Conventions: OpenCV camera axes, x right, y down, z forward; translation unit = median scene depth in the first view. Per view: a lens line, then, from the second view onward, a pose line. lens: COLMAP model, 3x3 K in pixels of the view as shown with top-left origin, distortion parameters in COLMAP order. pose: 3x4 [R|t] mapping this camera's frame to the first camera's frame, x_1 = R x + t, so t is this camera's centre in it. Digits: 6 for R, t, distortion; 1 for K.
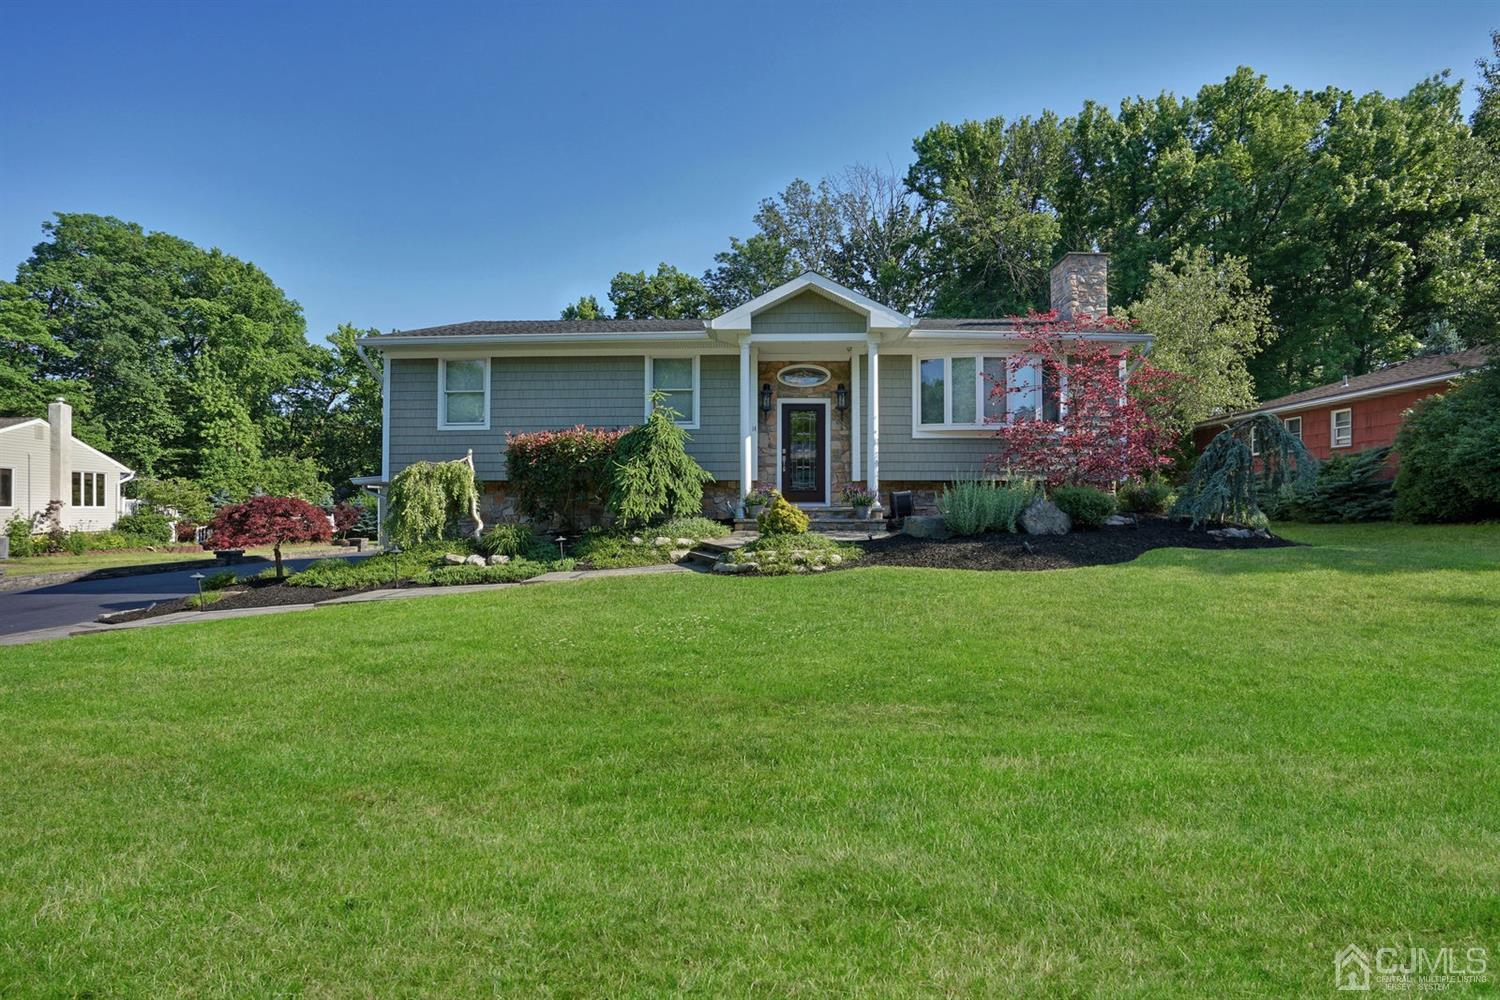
lens RADIAL K [[683.6, 0, 750.0], [0, 683.6, 500.0], [0, 0, 1]] dist [-0.029483, 0.000469]
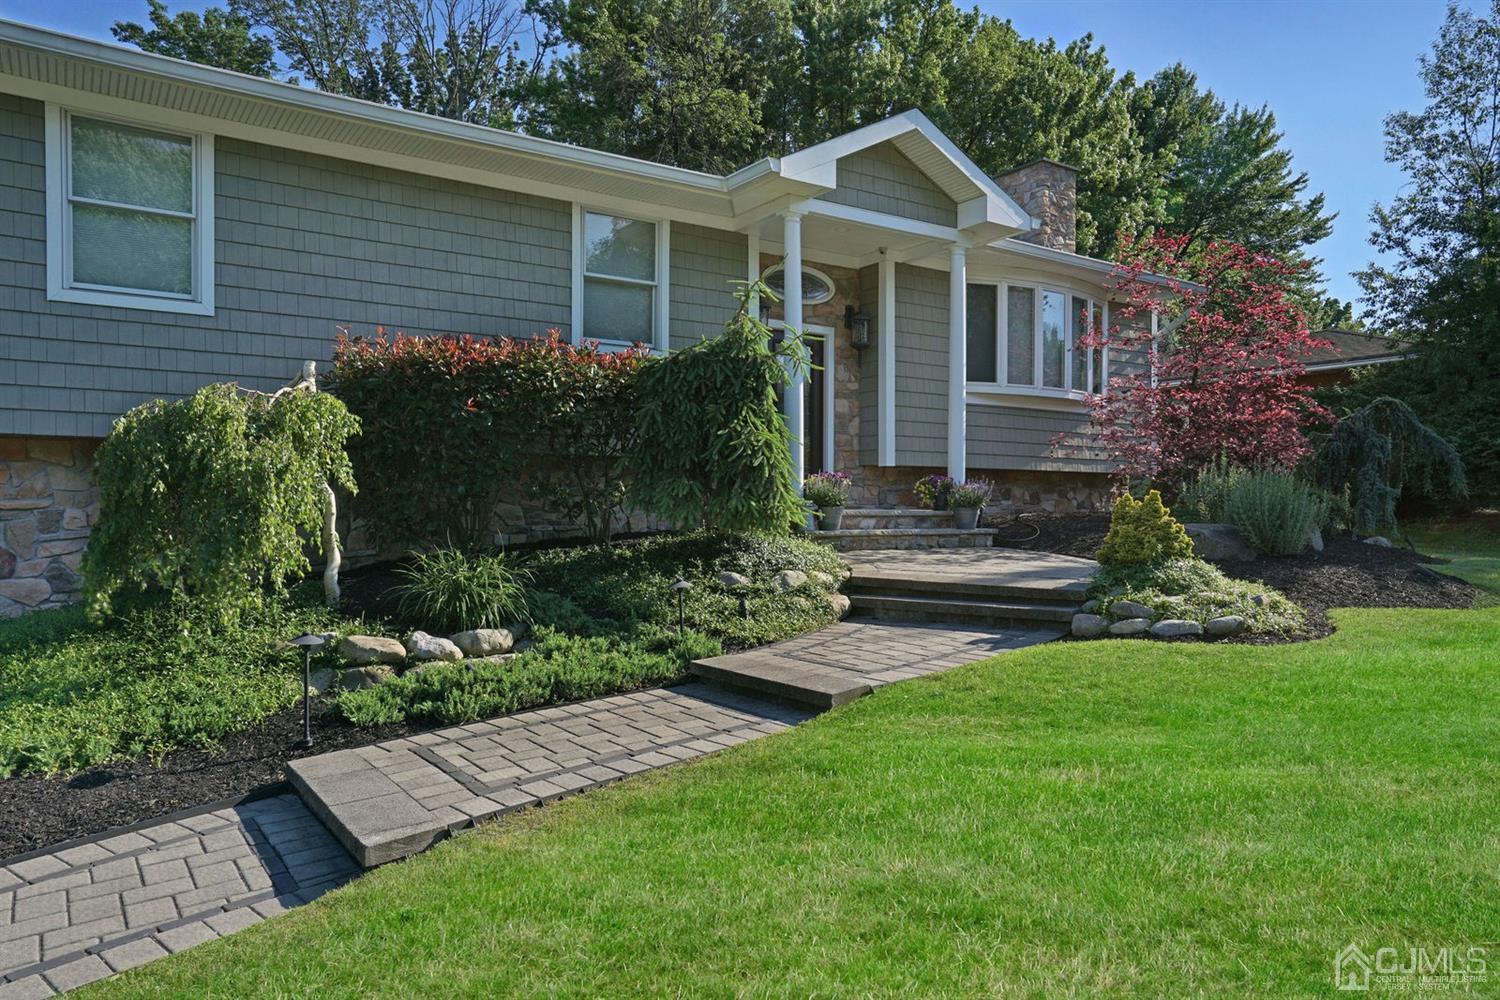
lens RADIAL K [[984.9, 0, 743.7], [0, 984.9, 504.9], [0, 0, 1]] dist [-0.010337, 0.035474]
pose [[0.820955, 0.001936, 0.570989, -0.465958], [-0.014290, 0.999751, 0.017155, -0.004920], [-0.570814, -0.022243, 0.820778, 0.339980]]
